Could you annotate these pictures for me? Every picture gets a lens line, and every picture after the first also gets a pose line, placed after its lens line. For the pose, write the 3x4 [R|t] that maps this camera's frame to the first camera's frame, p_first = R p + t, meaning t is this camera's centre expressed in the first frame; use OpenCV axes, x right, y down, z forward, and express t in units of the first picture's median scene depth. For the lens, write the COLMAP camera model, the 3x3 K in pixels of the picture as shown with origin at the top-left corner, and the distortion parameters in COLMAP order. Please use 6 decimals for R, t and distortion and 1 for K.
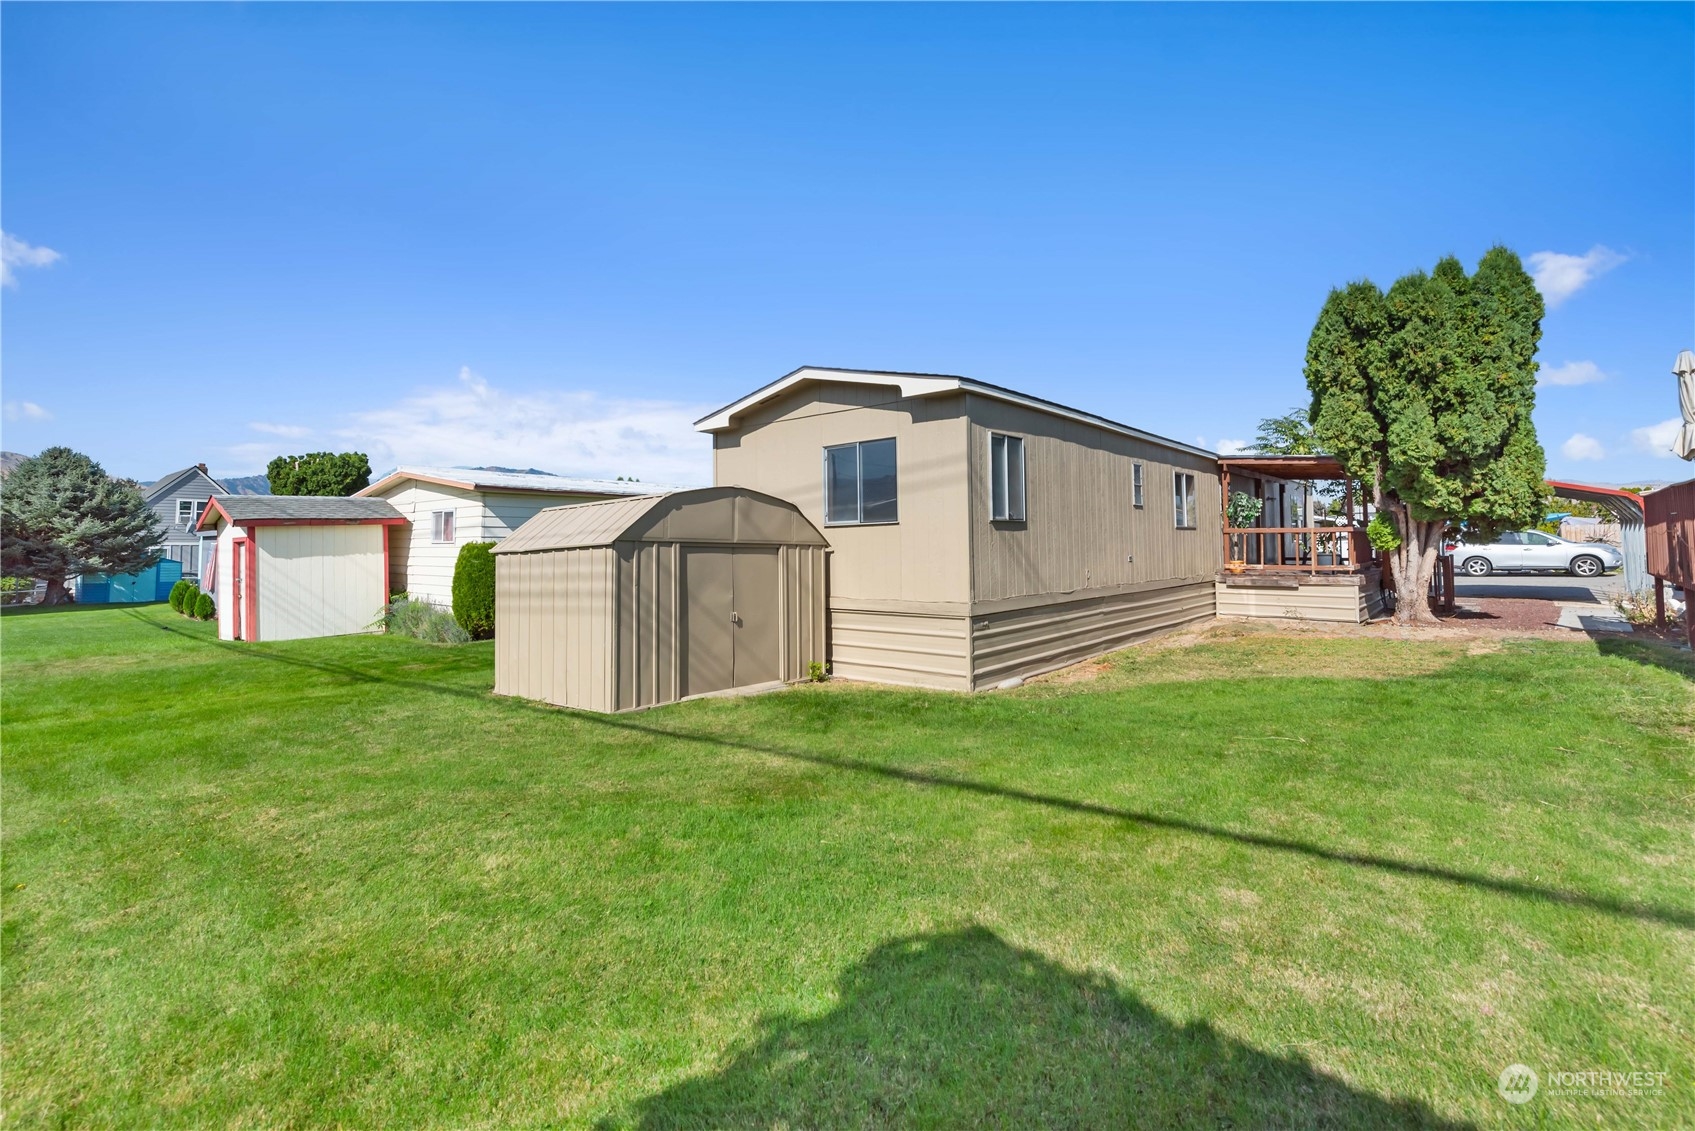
lens RADIAL K [[756.1, 0, 857.9], [0, 756.1, 549.6], [0, 0, 1]] dist [0.001556, -0.000155]
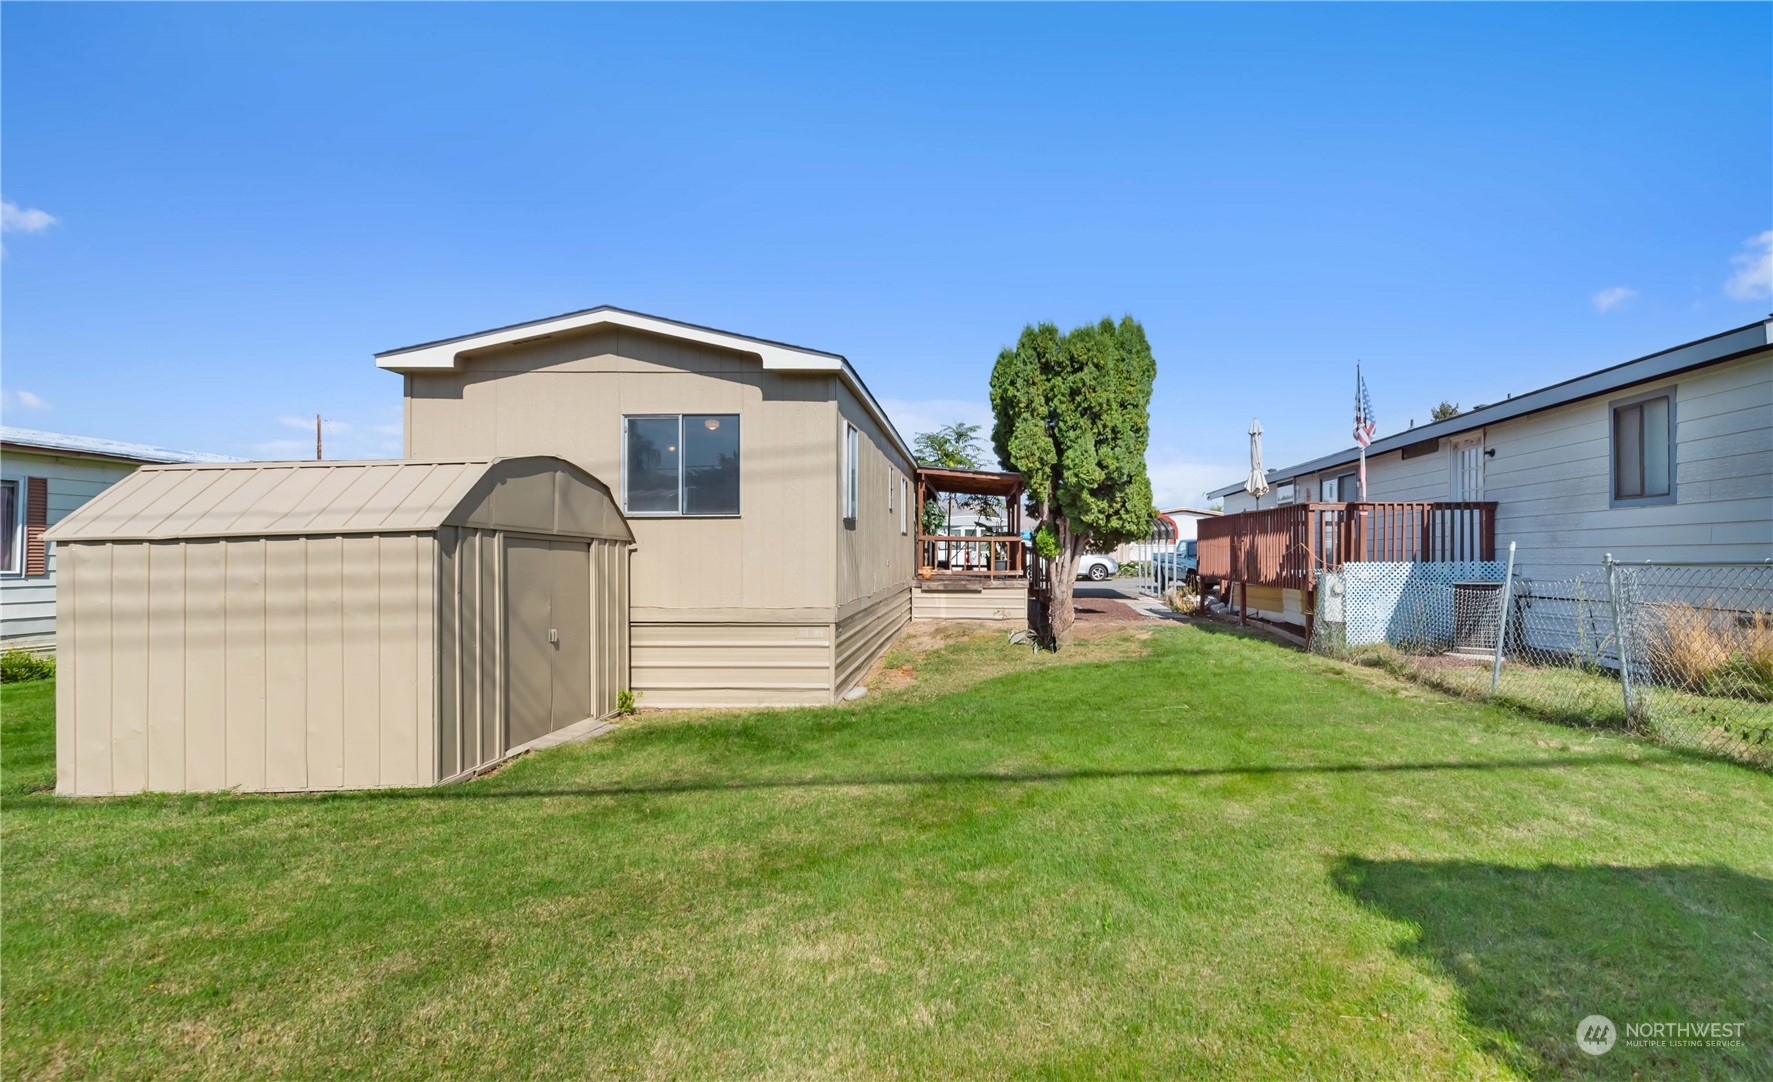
lens RADIAL K [[838.6, 0, 971.8], [0, 838.6, 580.9], [0, 0, 1]] dist [0.001541, -0.000160]
pose [[0.774282, -0.007364, 0.632798, -0.342786], [-0.009941, 0.999667, 0.023796, 0.012052], [-0.632762, -0.024715, 0.773952, 0.109698]]
